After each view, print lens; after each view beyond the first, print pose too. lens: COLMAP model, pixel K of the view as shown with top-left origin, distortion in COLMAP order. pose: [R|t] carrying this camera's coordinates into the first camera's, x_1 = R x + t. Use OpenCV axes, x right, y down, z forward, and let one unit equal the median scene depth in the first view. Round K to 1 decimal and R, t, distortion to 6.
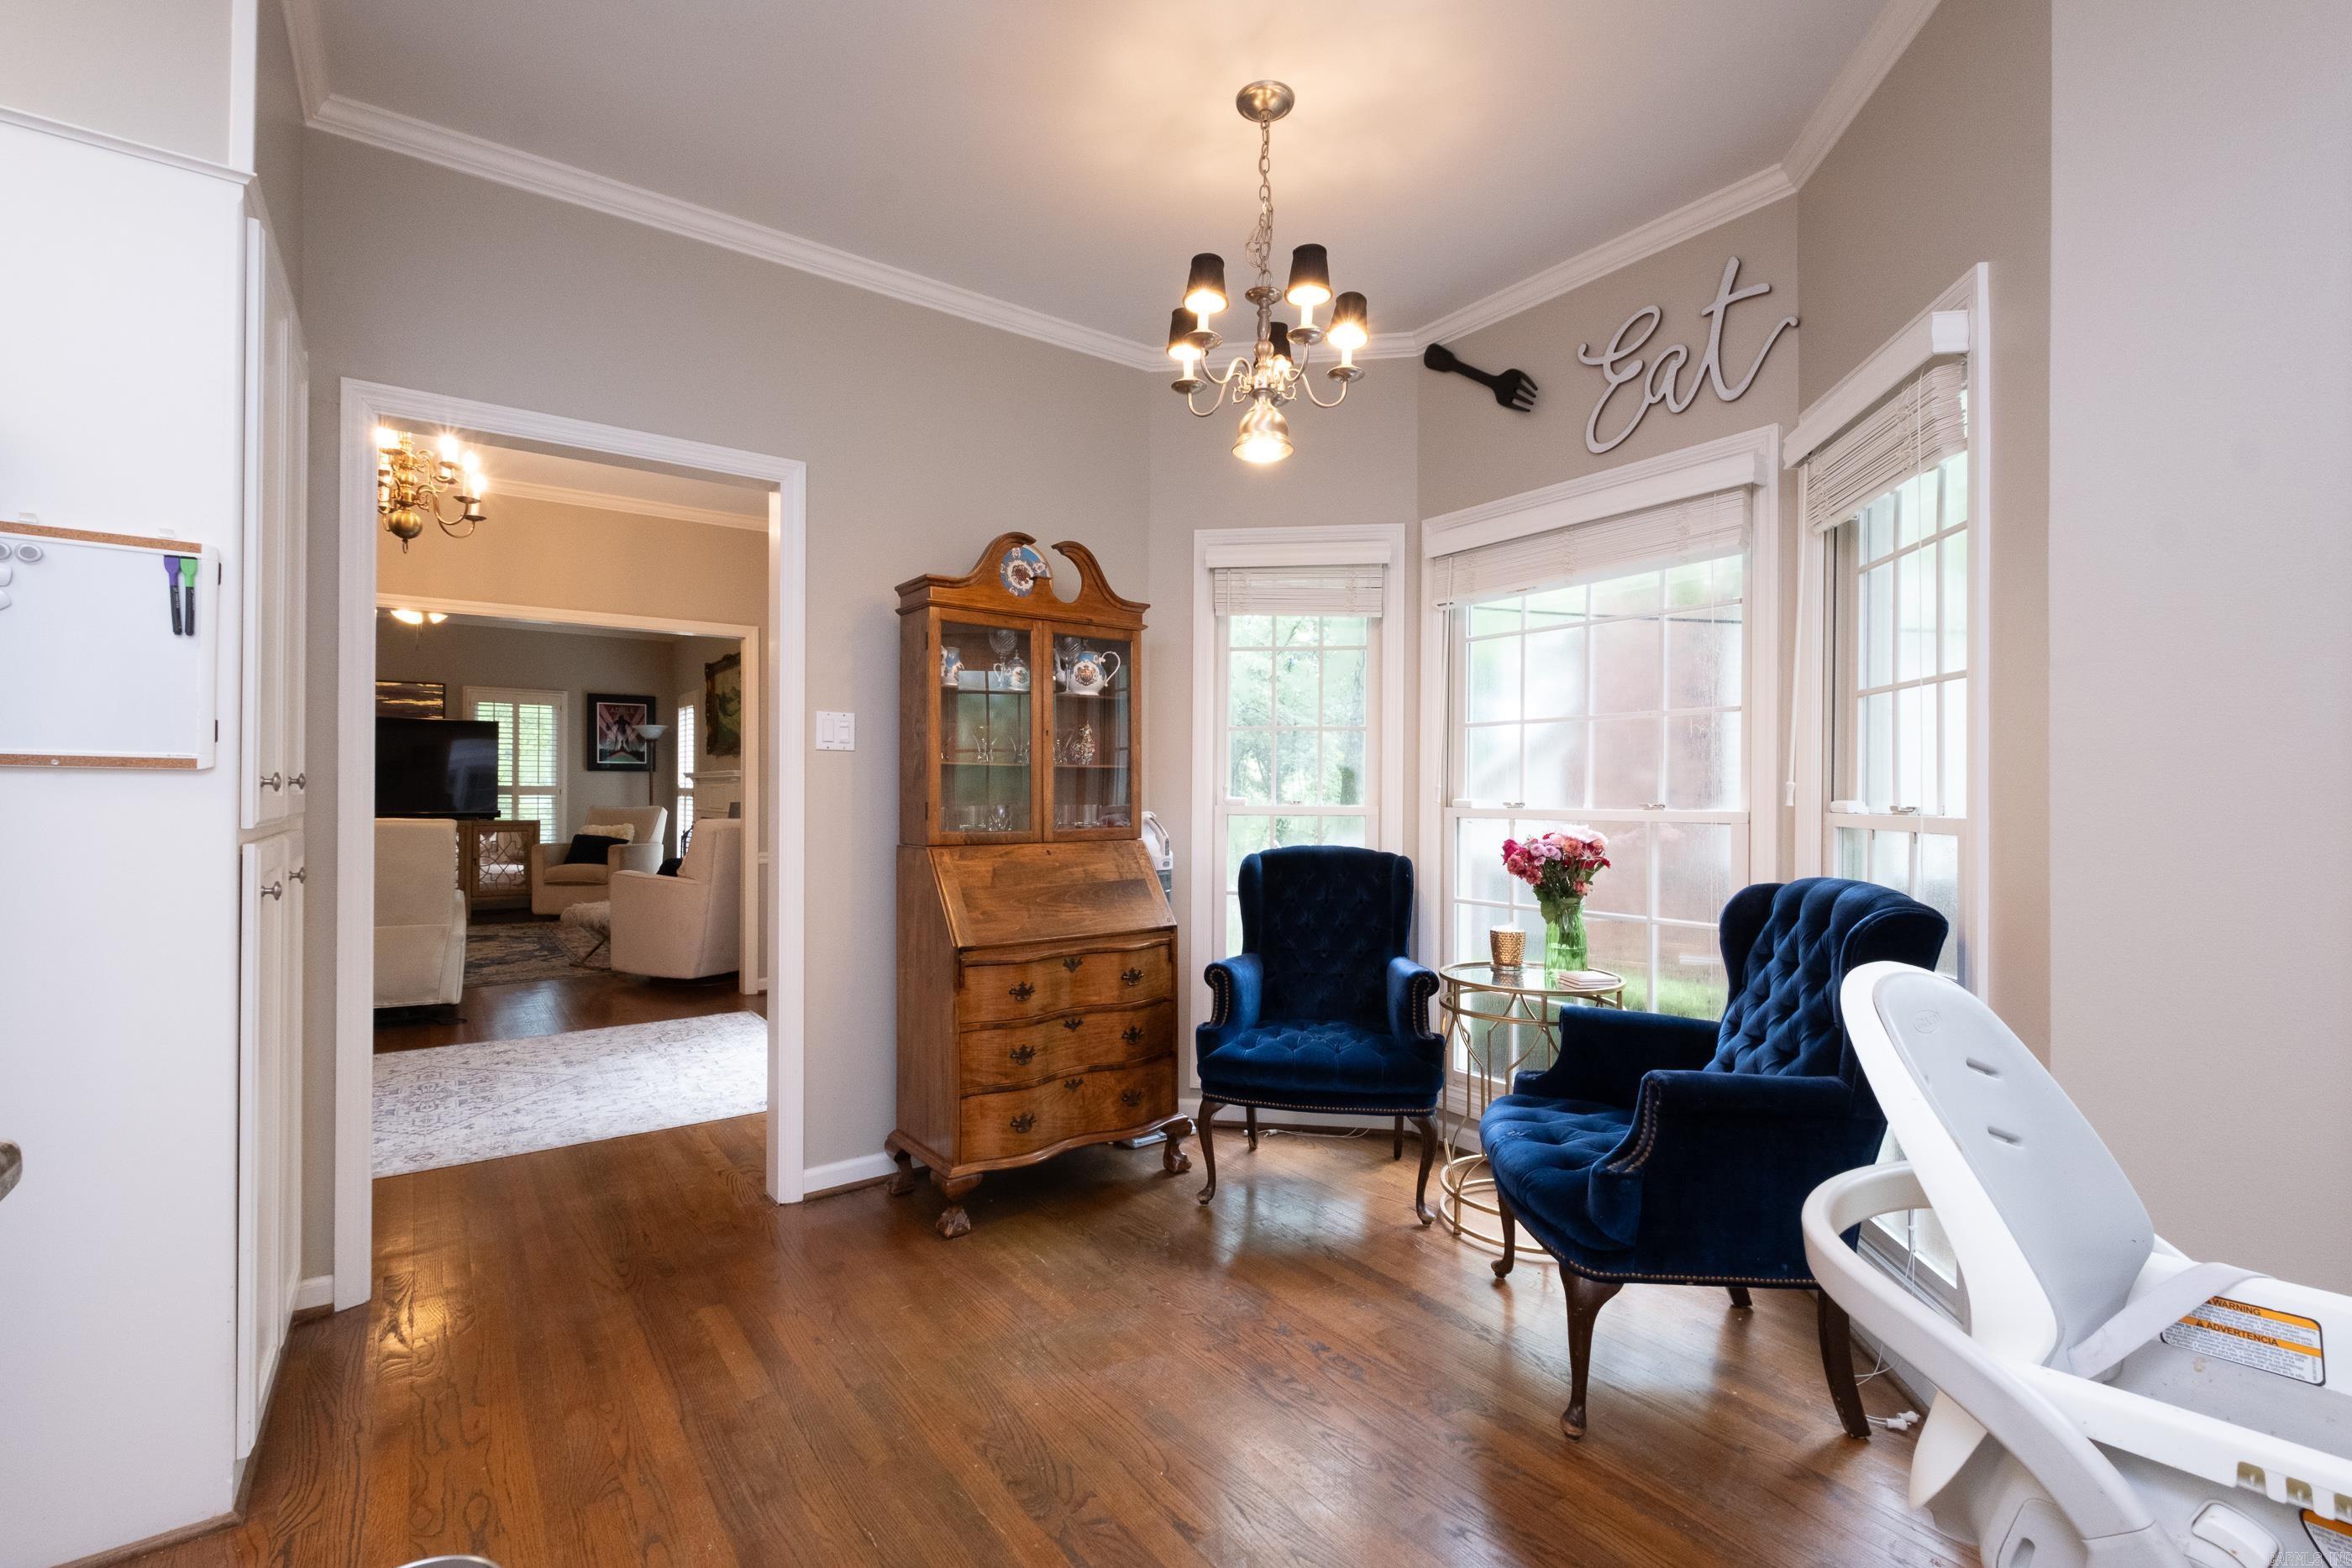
lens RADIAL K [[1028.6, 0, 1185.6], [0, 1028.6, 791.7], [0, 0, 1]] dist [0.004717, -0.003649]
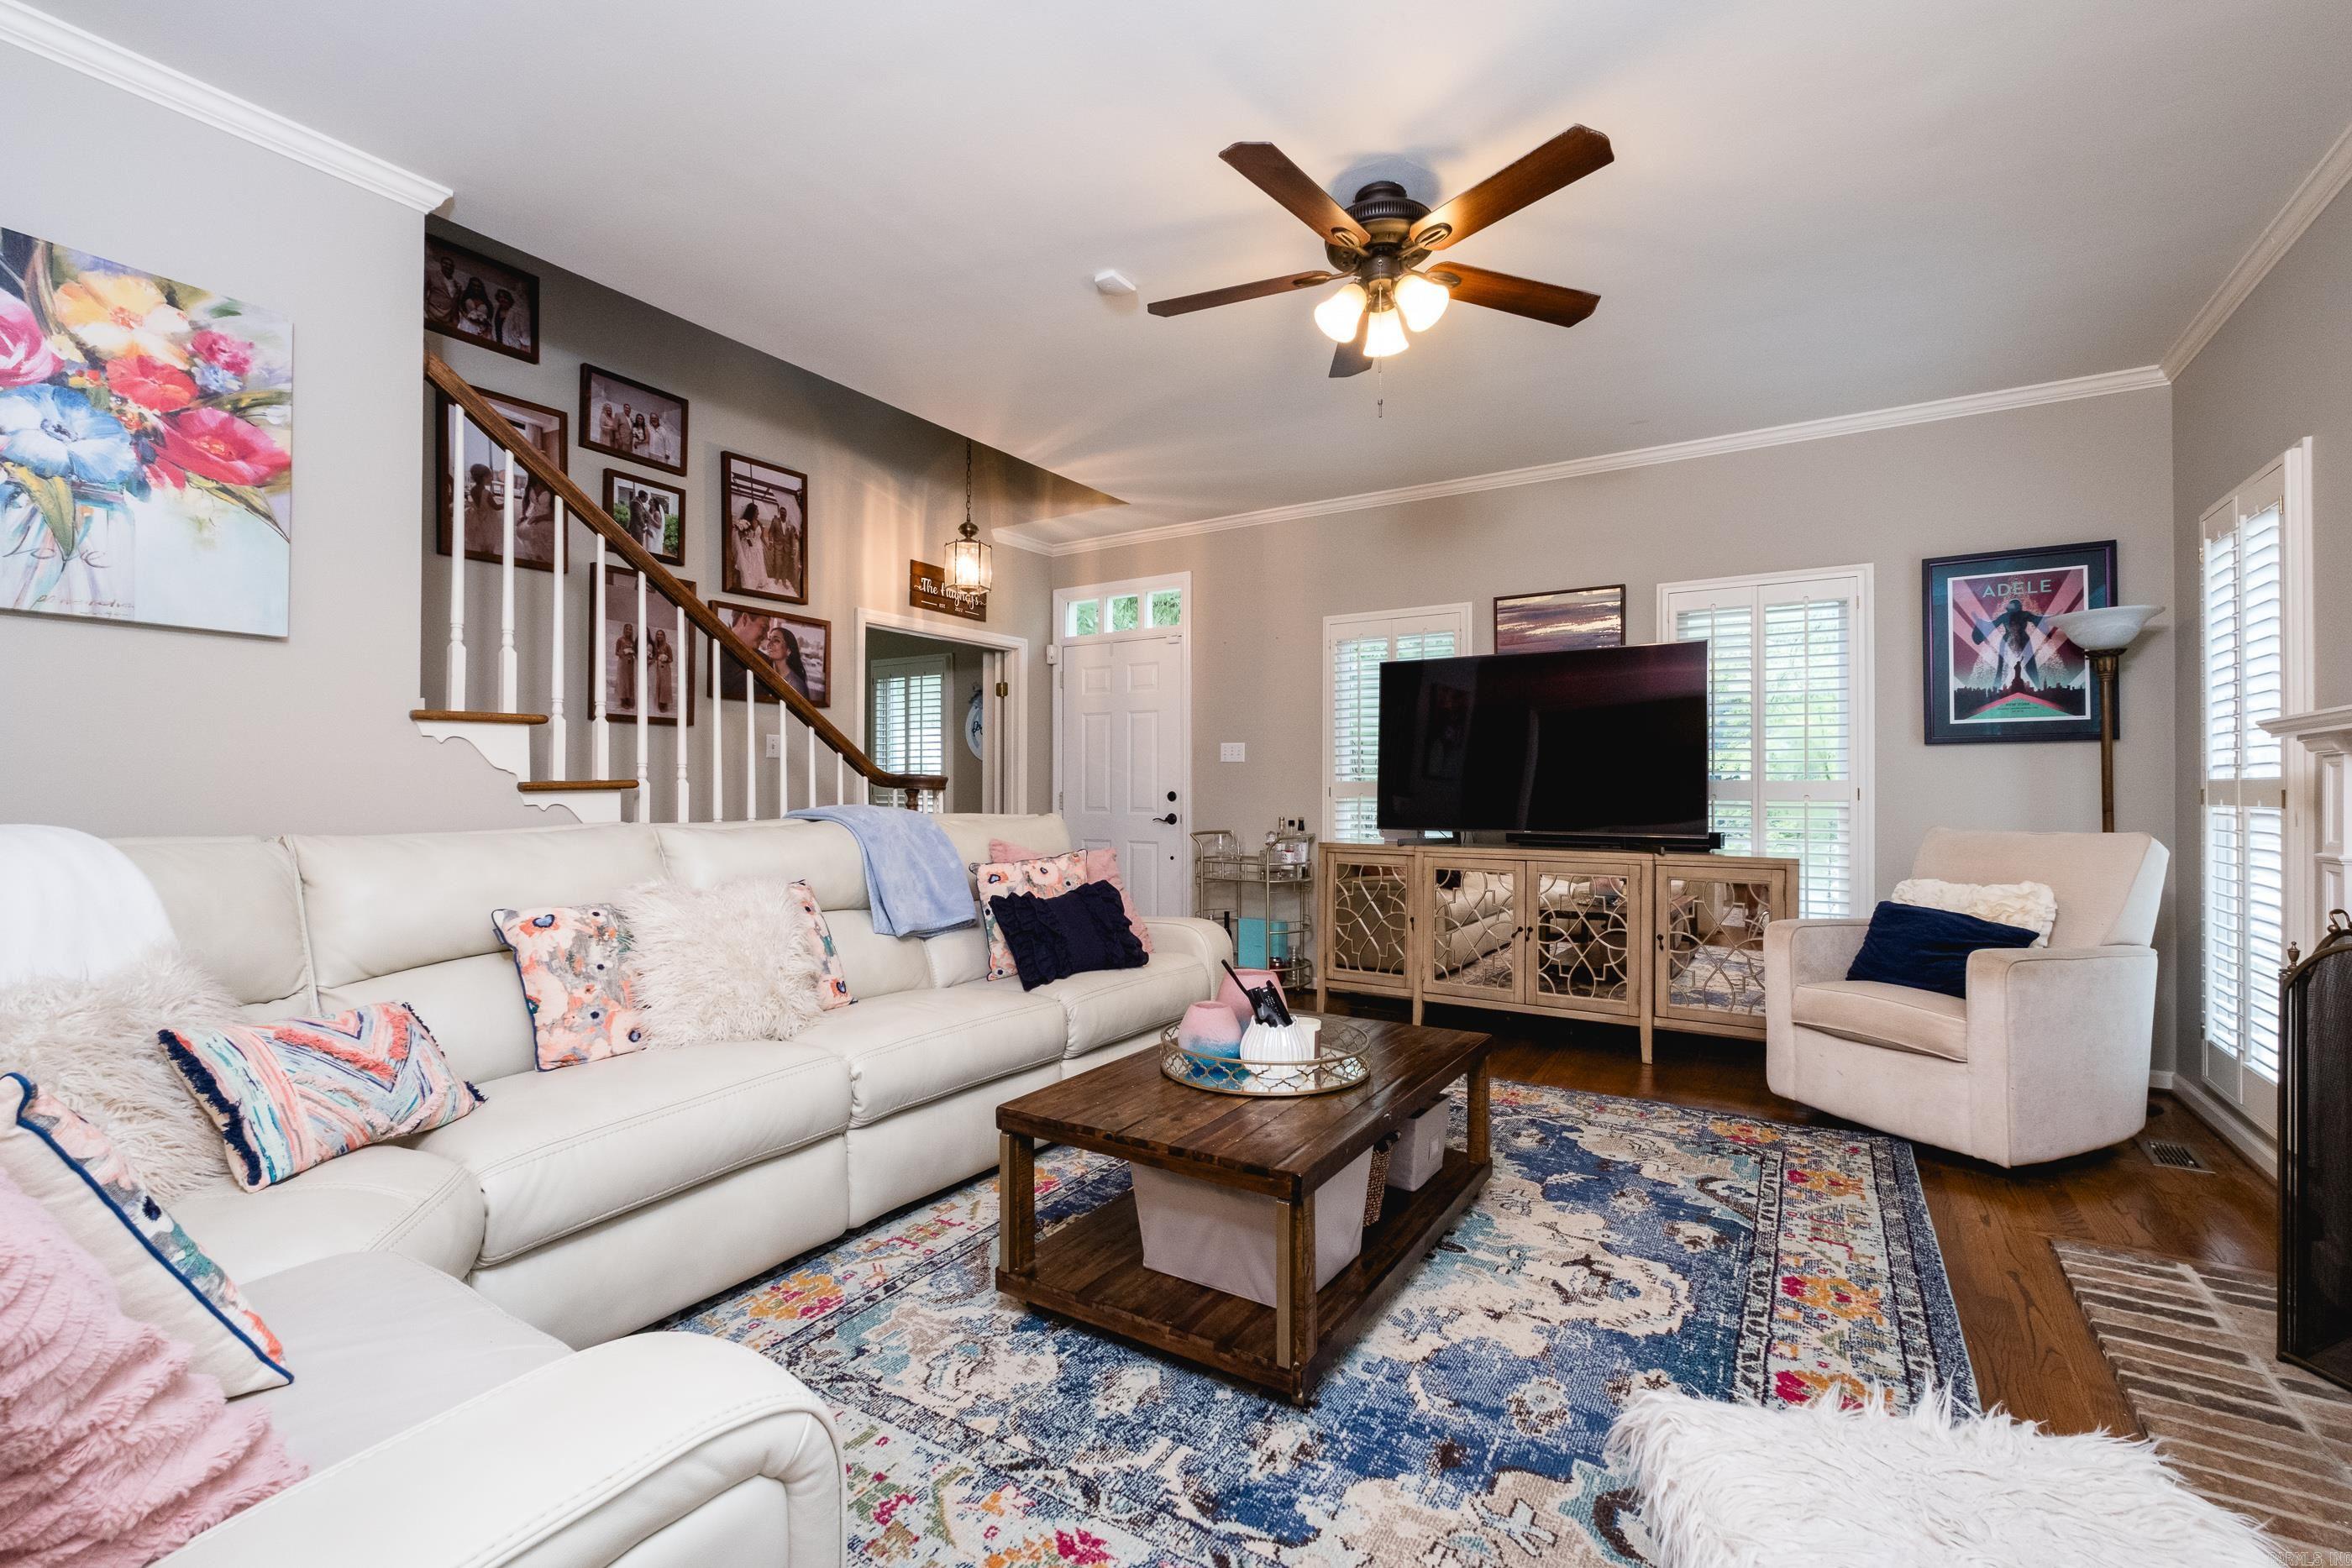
lens RADIAL K [[1028.6, 0, 1182.8], [0, 1028.6, 784.7], [0, 0, 1]] dist [0.004717, -0.003649]
pose [[0.343940, -0.016882, -0.938840, -0.294102], [0.005008, 0.999857, -0.016144, 0.001373], [0.938978, 0.000851, 0.343975, 0.576808]]
